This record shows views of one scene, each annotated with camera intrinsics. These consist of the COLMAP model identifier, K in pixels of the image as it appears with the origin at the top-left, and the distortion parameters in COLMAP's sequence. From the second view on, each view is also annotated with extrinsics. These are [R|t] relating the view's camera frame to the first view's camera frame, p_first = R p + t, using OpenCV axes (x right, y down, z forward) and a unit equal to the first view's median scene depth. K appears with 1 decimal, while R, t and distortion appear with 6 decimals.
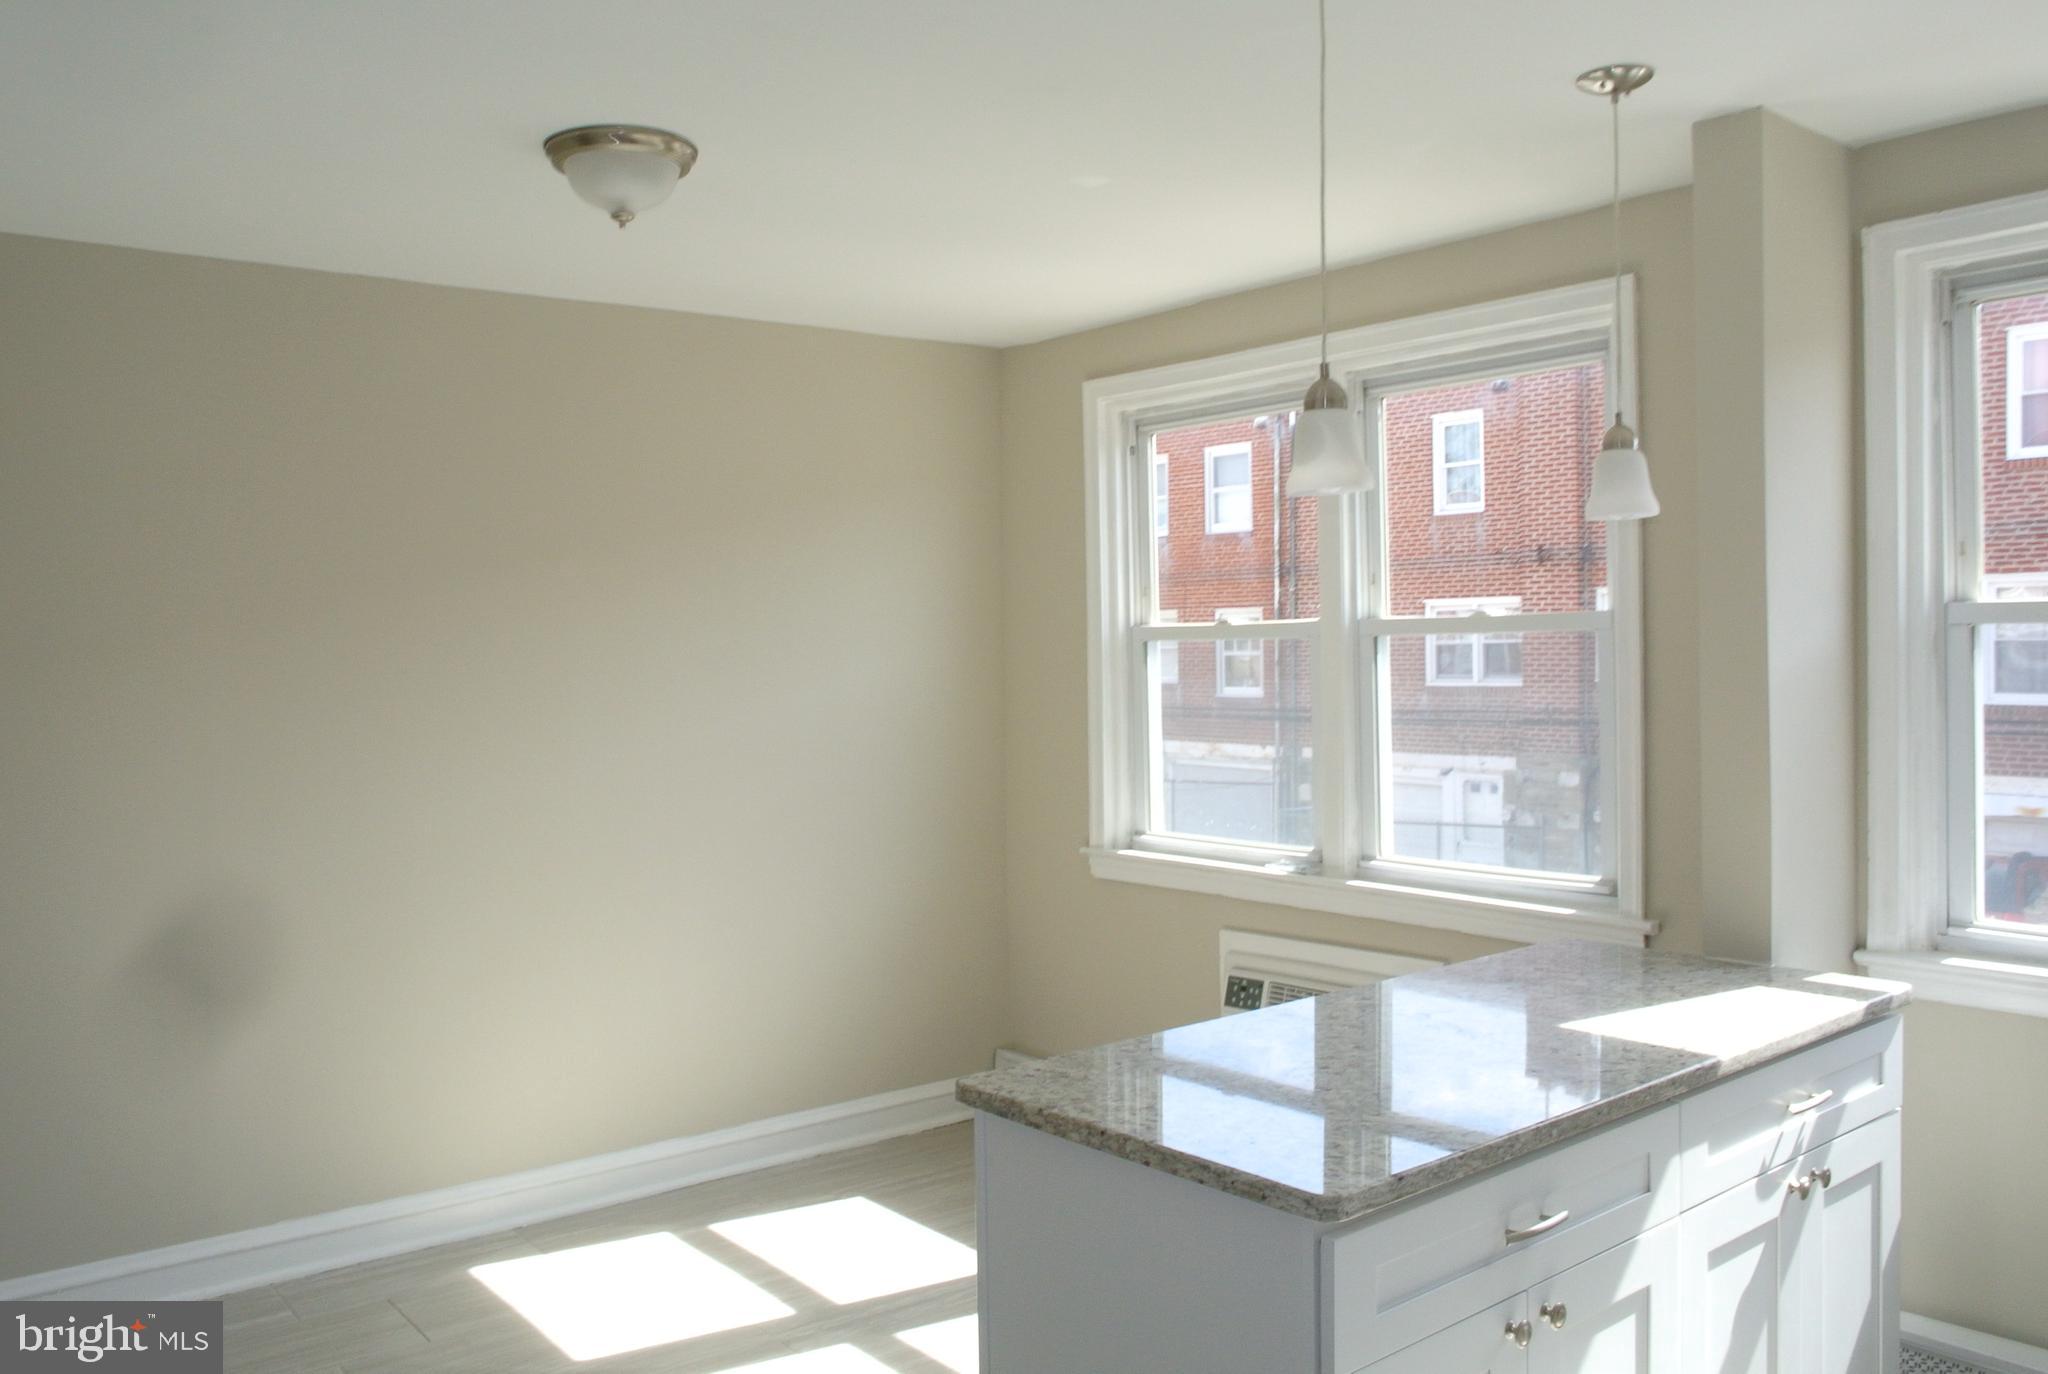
lens RADIAL K [[1595.0, 0, 1026.5], [0, 1595.0, 682.8], [0, 0, 1]] dist [-0.064774, 0.043927]
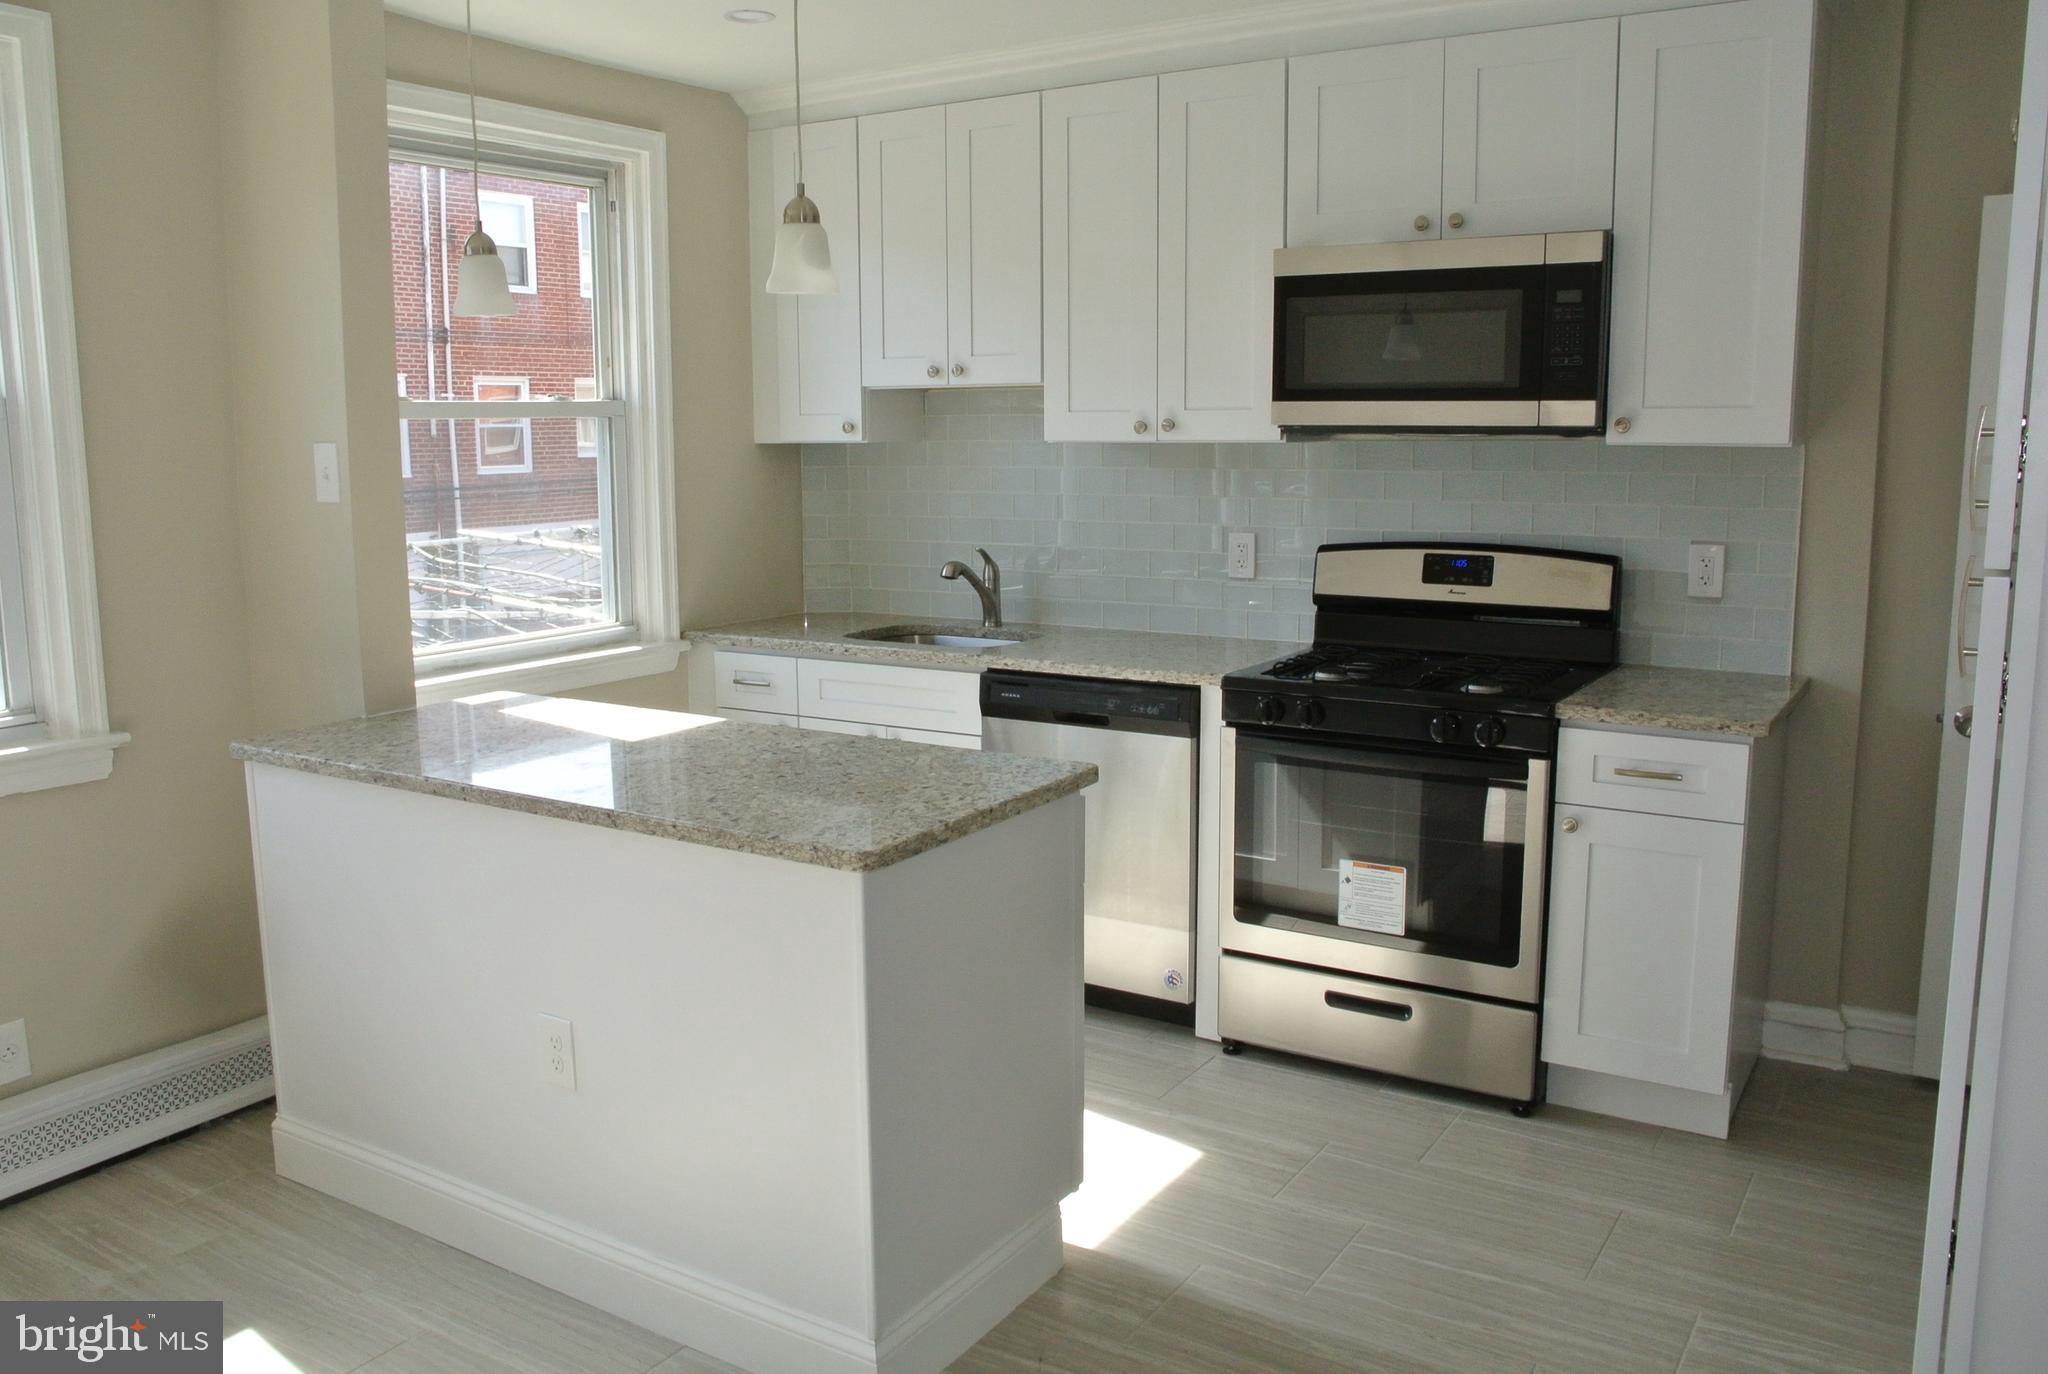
lens RADIAL K [[1595.0, 0, 1023.7], [0, 1595.0, 677.9], [0, 0, 1]] dist [-0.064774, 0.043927]
pose [[-0.303638, -0.138918, 0.942606, -0.826807], [0.036349, 0.986905, 0.157155, -0.012333], [-0.952094, 0.081981, -0.294613, 0.975892]]
